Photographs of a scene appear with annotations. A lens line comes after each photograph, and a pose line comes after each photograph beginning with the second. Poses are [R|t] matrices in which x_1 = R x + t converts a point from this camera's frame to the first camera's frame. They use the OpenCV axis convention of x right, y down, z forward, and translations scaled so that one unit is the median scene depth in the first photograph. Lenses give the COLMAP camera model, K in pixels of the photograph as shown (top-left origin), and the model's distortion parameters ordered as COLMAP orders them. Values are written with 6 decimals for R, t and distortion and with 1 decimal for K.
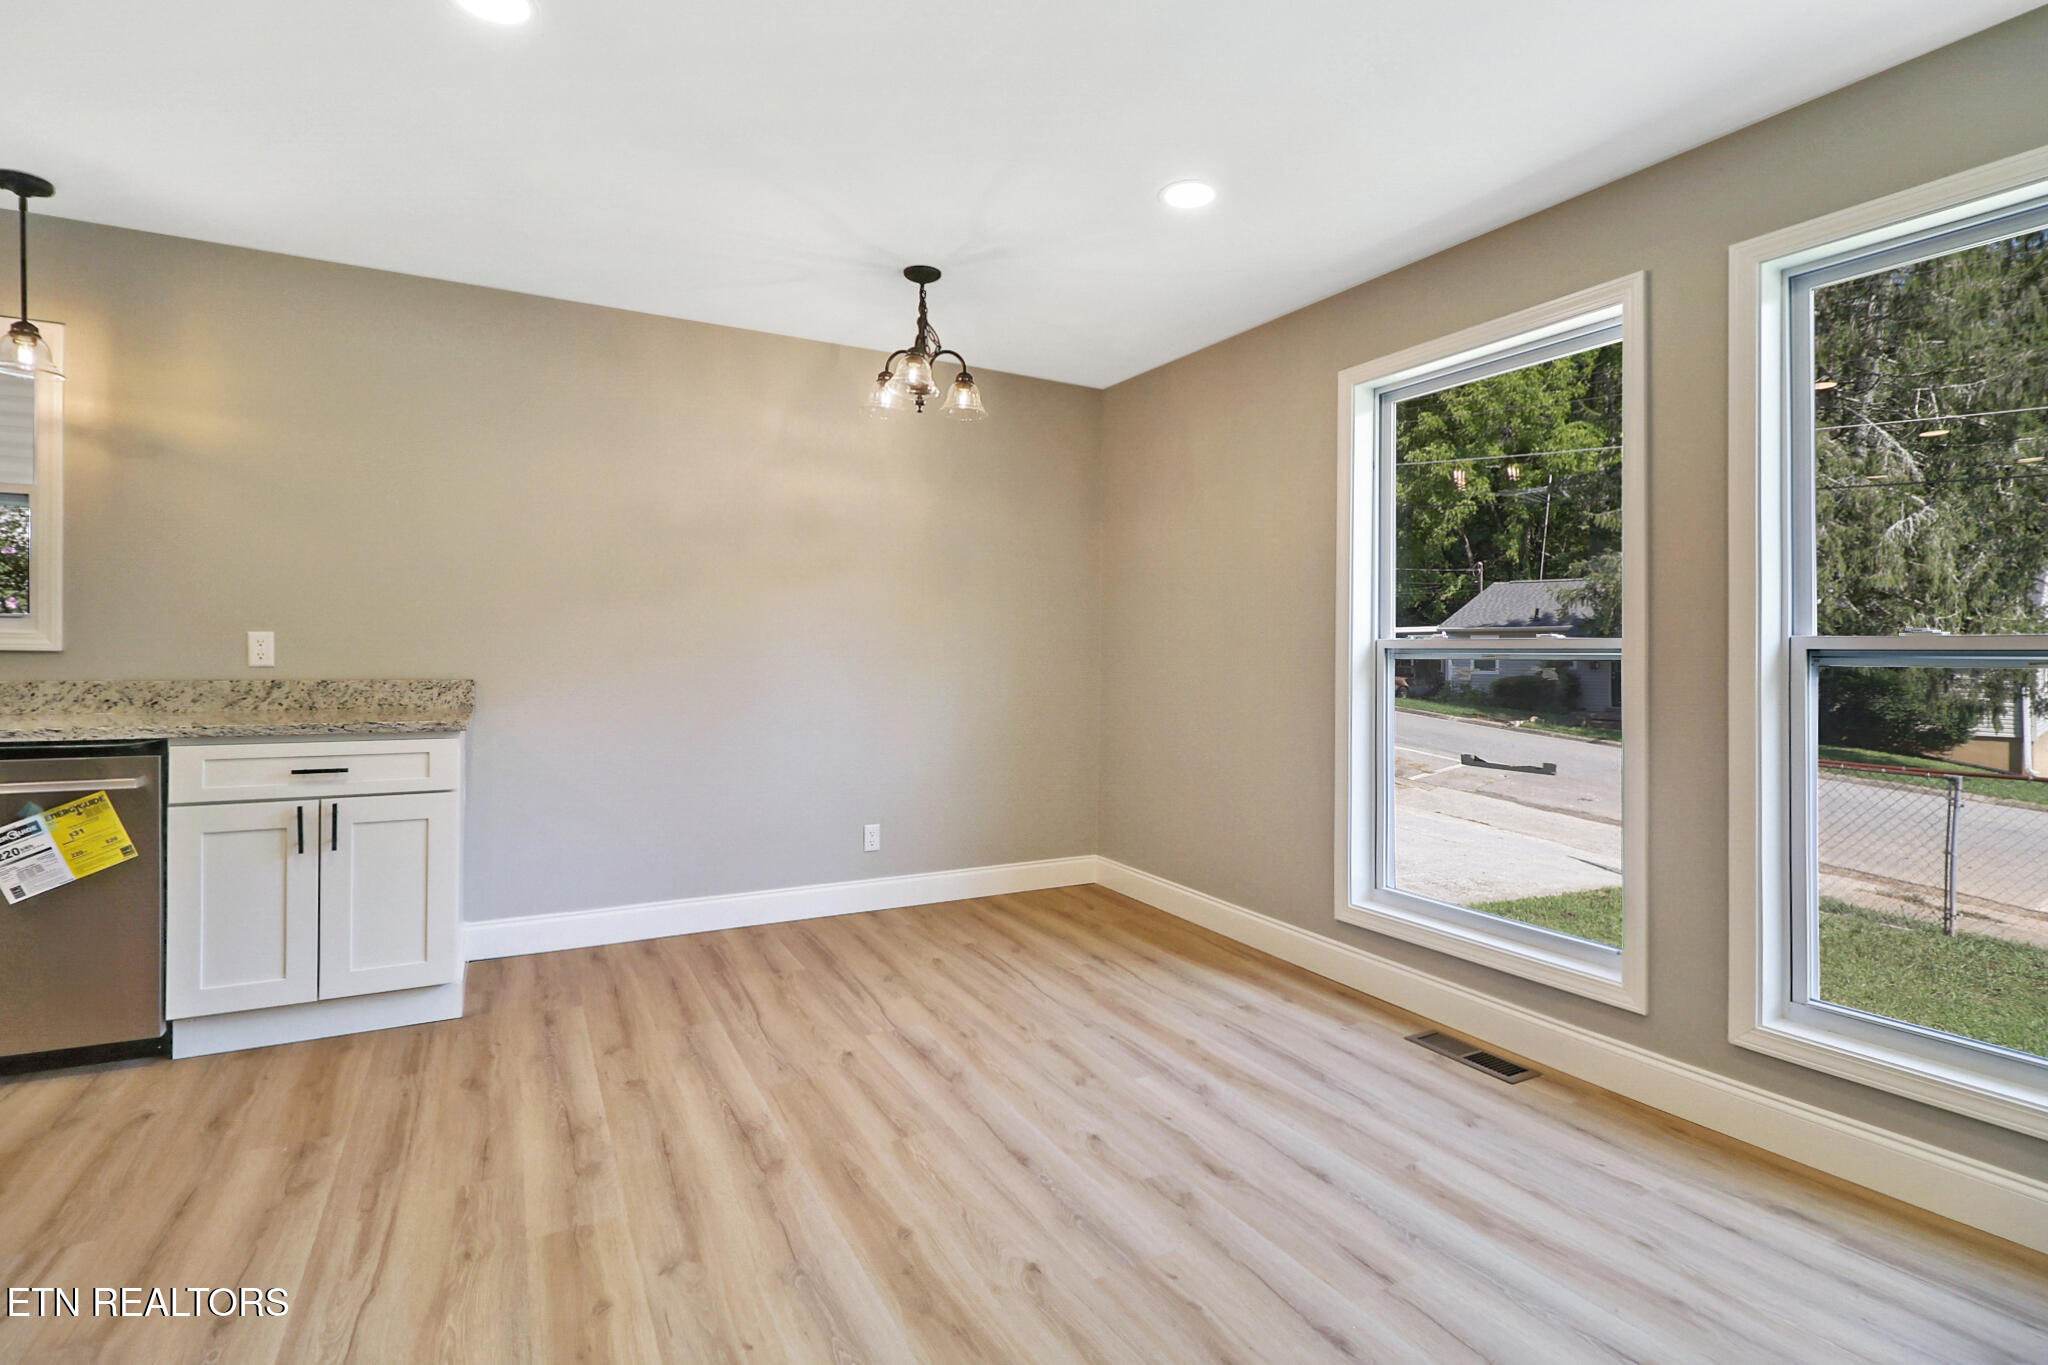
lens RADIAL K [[950.6, 0, 1031.9], [0, 950.6, 651.3], [0, 0, 1]] dist [-0.008422, -0.003806]
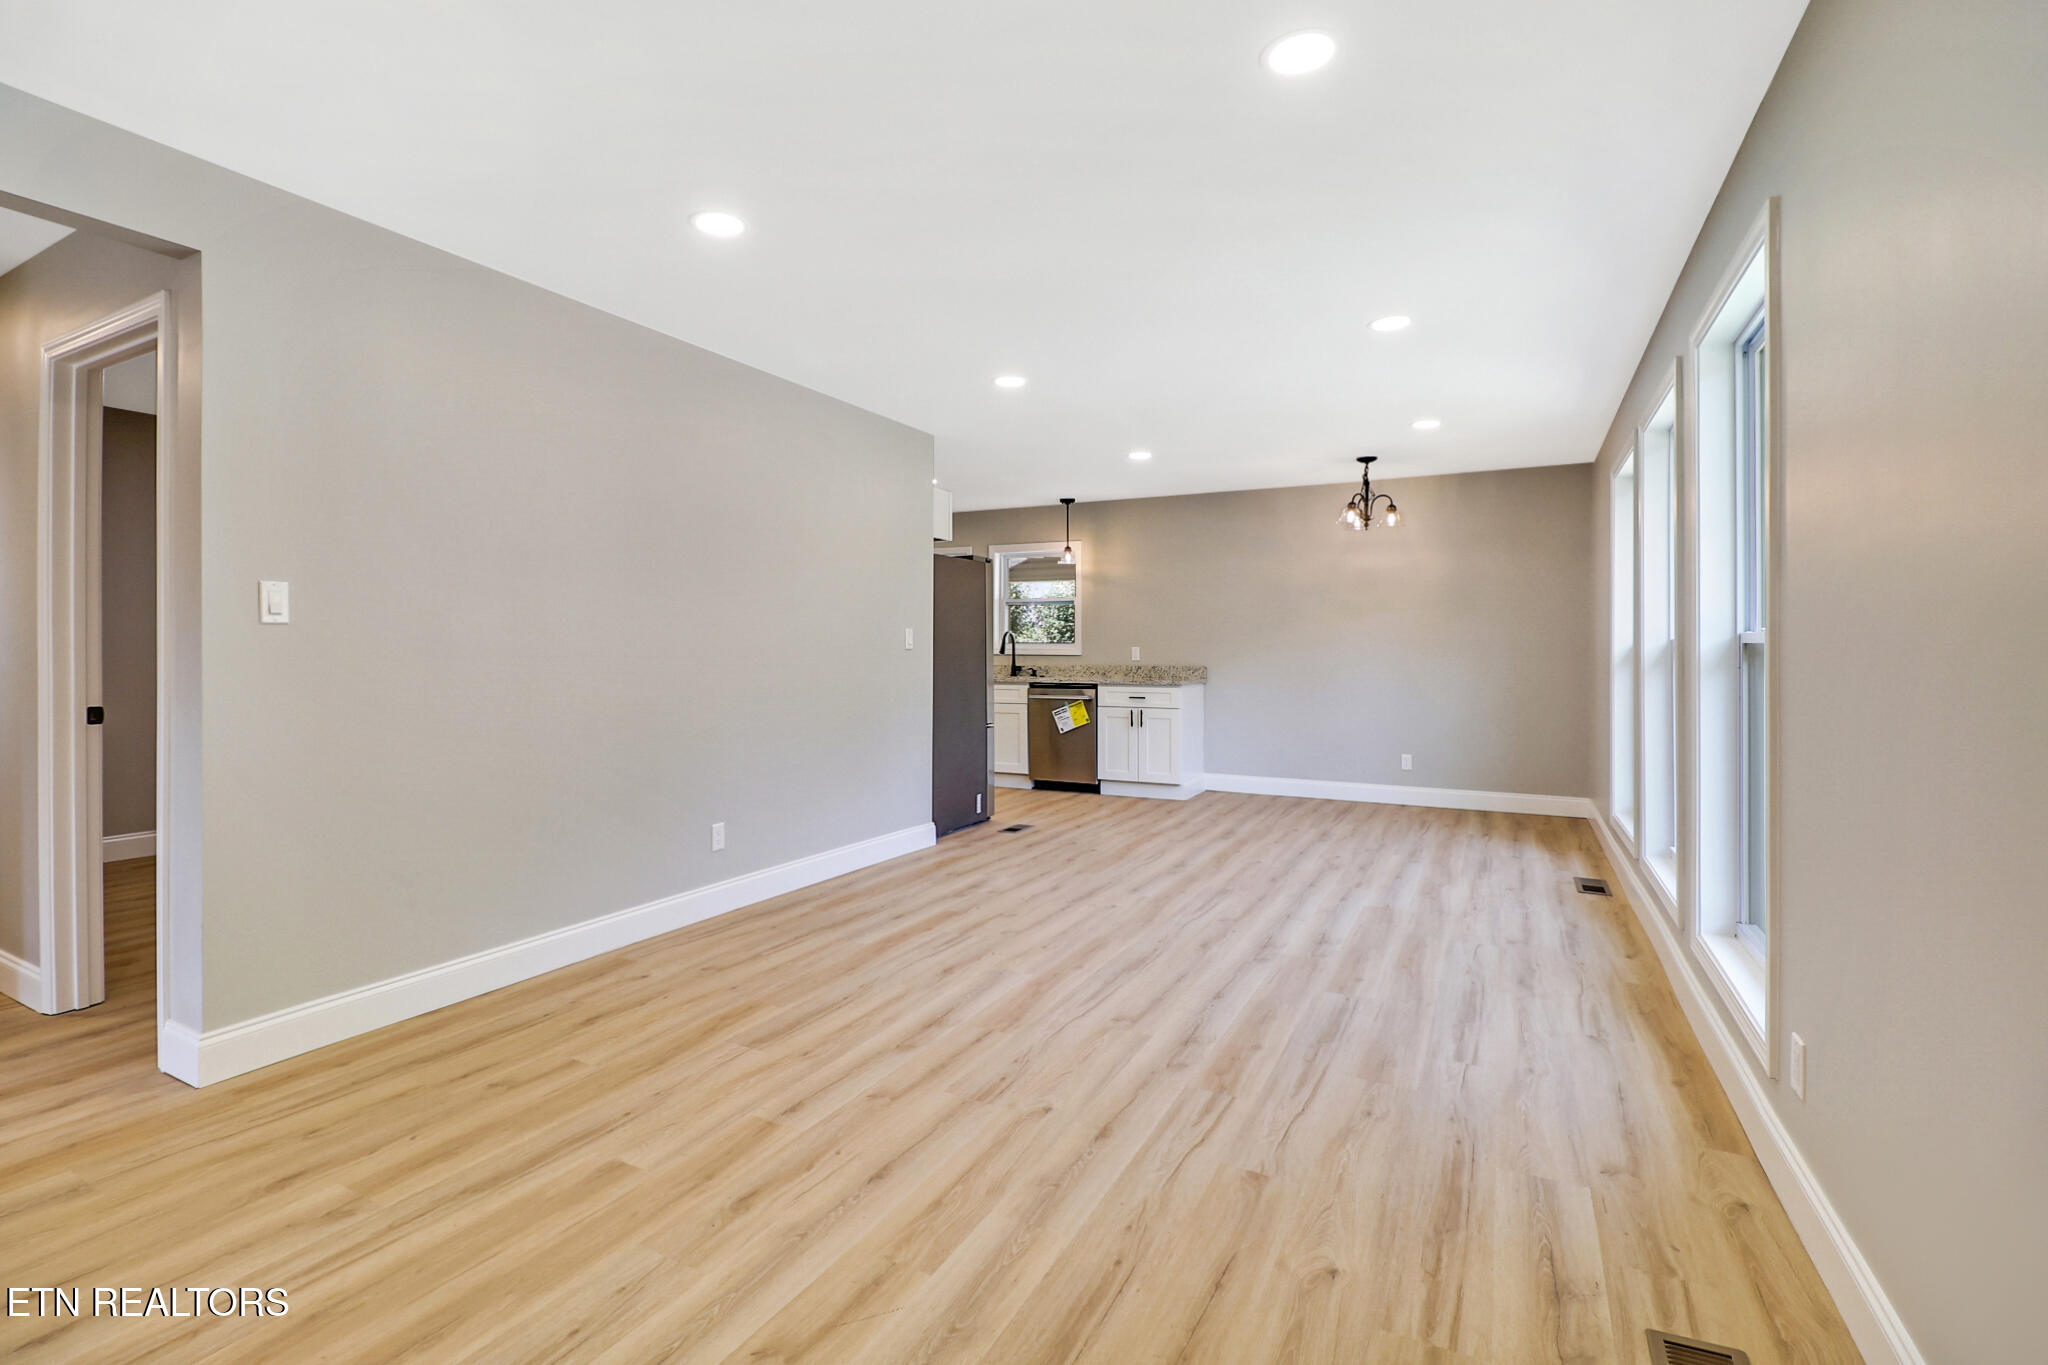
lens RADIAL K [[950.6, 0, 984.6], [0, 950.6, 661.6], [0, 0, 1]] dist [-0.008422, -0.003806]
pose [[0.532728, 0.000907, -0.846286, 1.401242], [0.005070, 0.999978, 0.004263, 0.007300], [0.846271, -0.006561, 0.532712, -0.883651]]
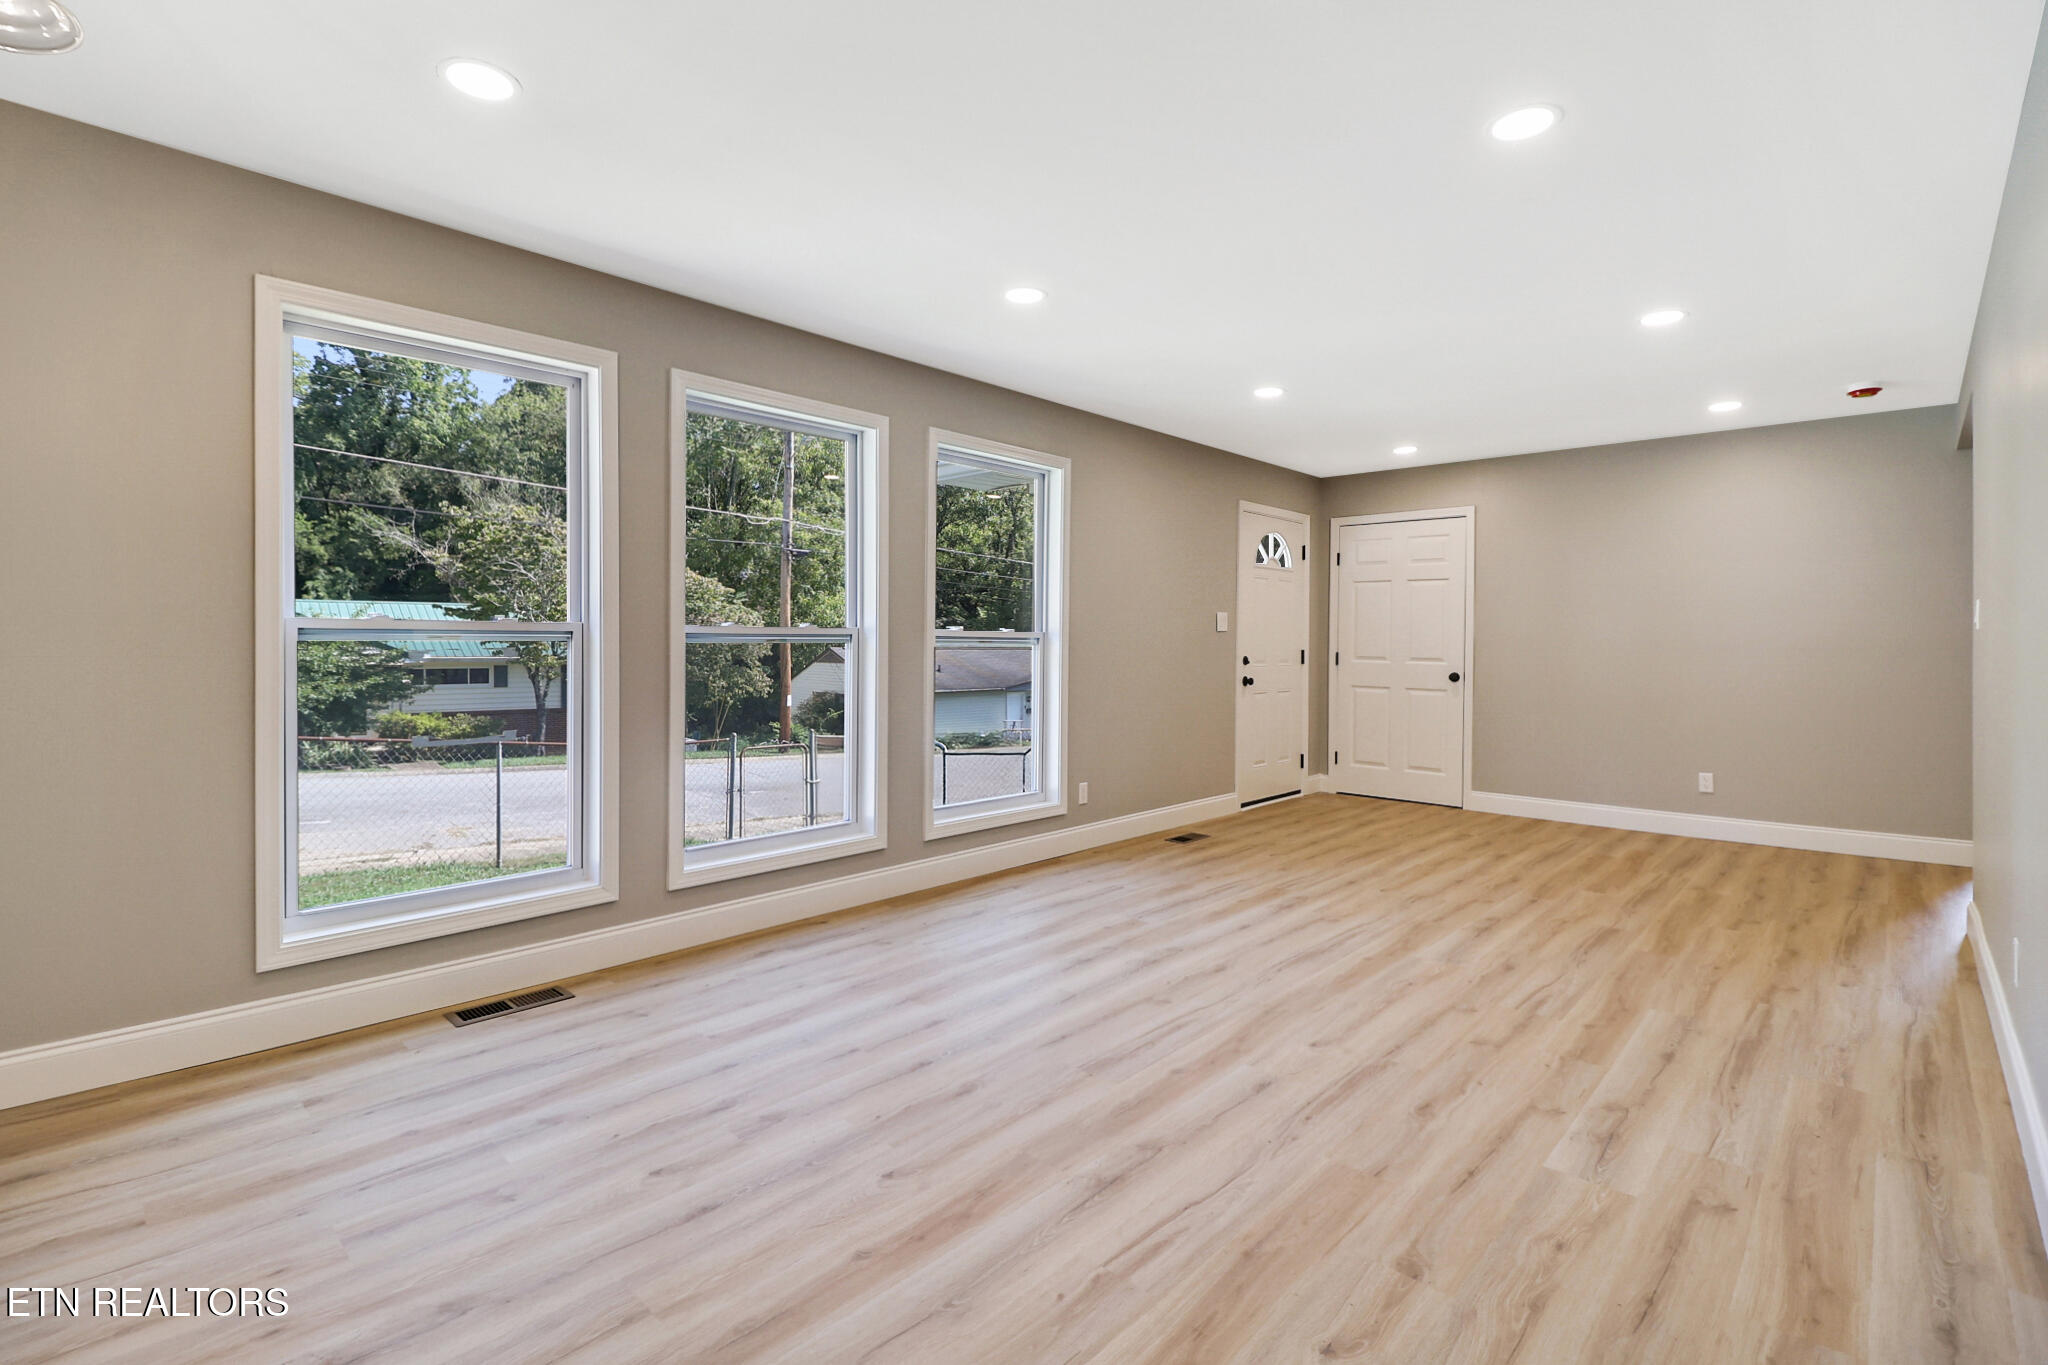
lens RADIAL K [[950.6, 0, 984.4], [0, 950.6, 659.2], [0, 0, 1]] dist [-0.008422, -0.003806]
pose [[-0.285180, -0.027312, 0.958085, -0.770224], [-0.012175, 0.999617, 0.024872, -0.006913], [-0.958397, -0.004572, -0.285403, 0.836252]]
